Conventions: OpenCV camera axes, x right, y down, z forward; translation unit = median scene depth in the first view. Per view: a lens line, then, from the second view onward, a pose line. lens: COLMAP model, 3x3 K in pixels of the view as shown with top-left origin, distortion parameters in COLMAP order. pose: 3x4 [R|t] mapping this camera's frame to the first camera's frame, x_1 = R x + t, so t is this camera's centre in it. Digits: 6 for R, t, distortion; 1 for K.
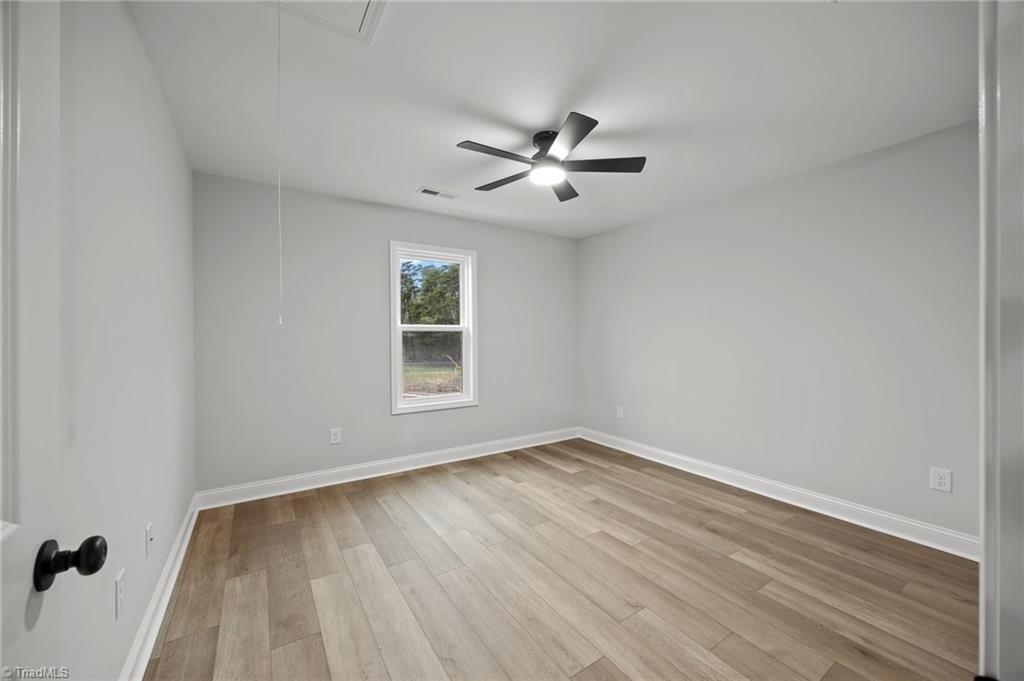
lens RADIAL K [[393.5, 0, 513.2], [0, 393.5, 334.2], [0, 0, 1]] dist [0.000206, 0.000150]
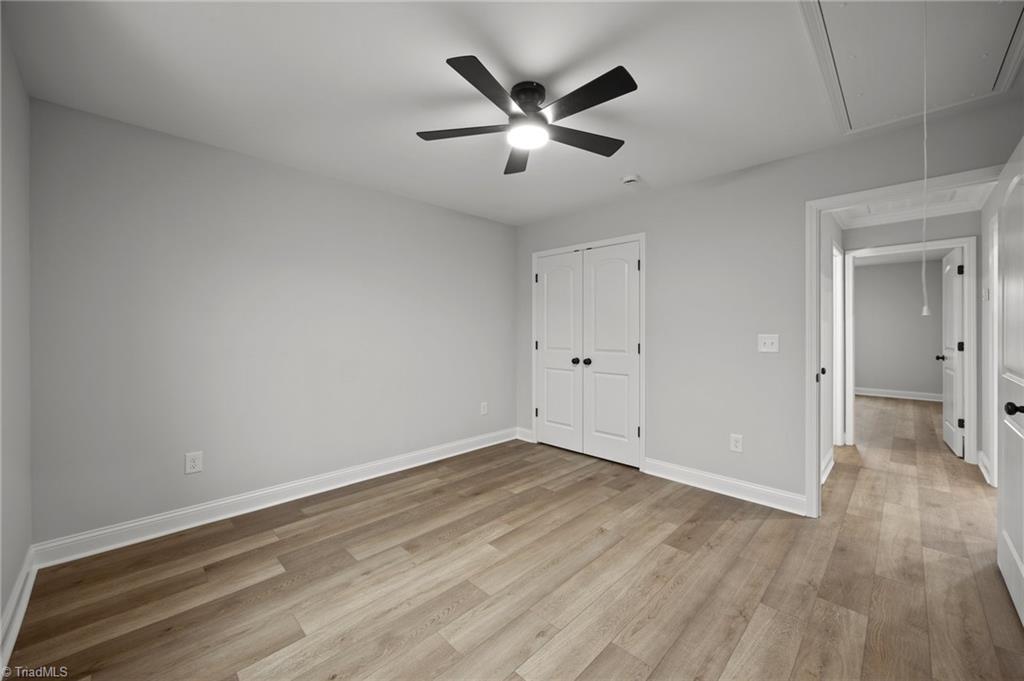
lens RADIAL K [[393.5, 0, 513.2], [0, 393.5, 334.2], [0, 0, 1]] dist [0.000206, 0.000150]
pose [[-0.211551, -0.004386, 0.977357, -0.648423], [-0.007031, 0.999971, 0.002965, 0.007504], [-0.977342, -0.006244, -0.211576, 1.083925]]
